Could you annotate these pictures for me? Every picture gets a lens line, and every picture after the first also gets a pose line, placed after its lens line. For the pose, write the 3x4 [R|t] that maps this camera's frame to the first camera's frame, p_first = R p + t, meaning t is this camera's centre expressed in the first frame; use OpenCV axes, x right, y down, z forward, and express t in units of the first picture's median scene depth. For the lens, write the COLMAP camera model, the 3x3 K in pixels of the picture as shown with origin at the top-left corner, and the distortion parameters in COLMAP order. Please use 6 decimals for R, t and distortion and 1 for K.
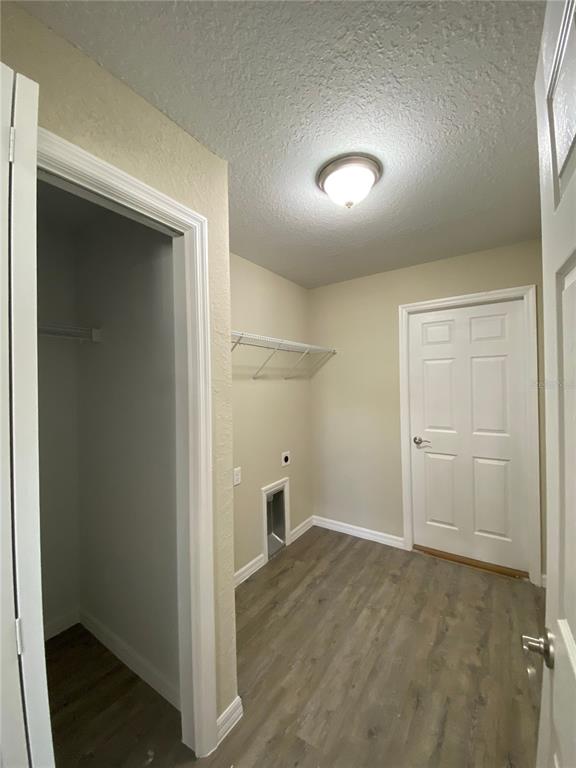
lens RADIAL K [[310.7, 0, 297.1], [0, 310.7, 383.6], [0, 0, 1]] dist [0.031083, -0.023772]
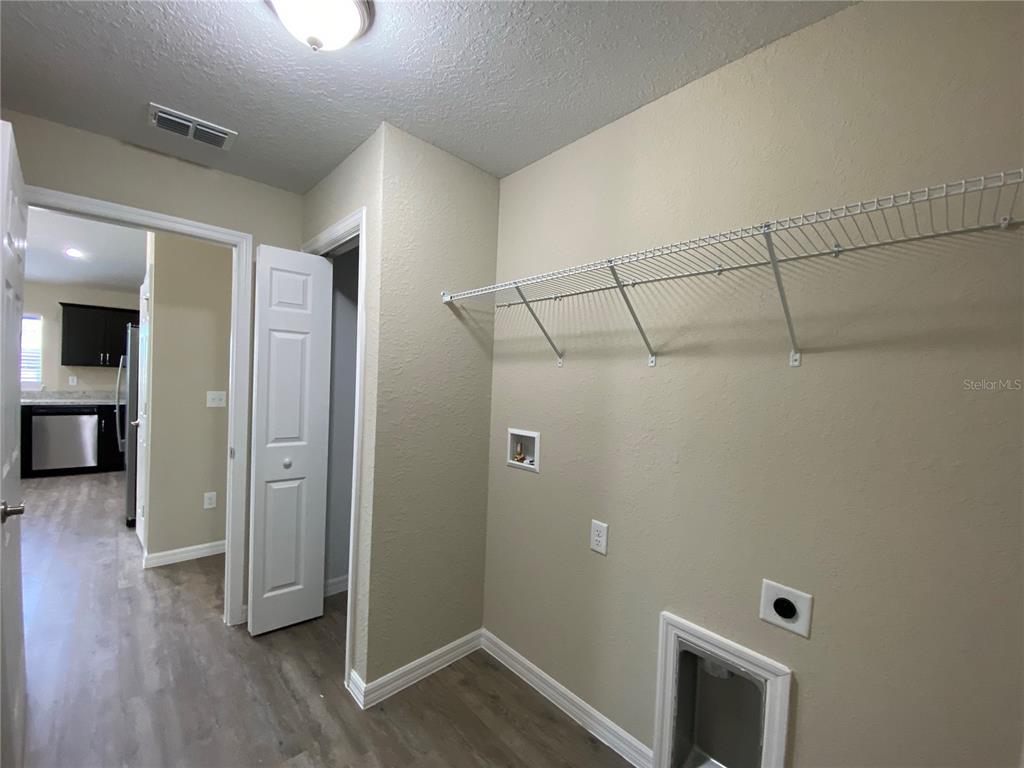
lens RADIAL K [[414.3, 0, 509.3], [0, 414.3, 388.1], [0, 0, 1]] dist [0.031083, -0.023772]
pose [[-0.267577, 0.024003, -0.963237, 0.543846], [-0.027585, 0.999089, 0.032560, 0.018752], [0.963141, 0.035283, -0.266672, 1.035244]]
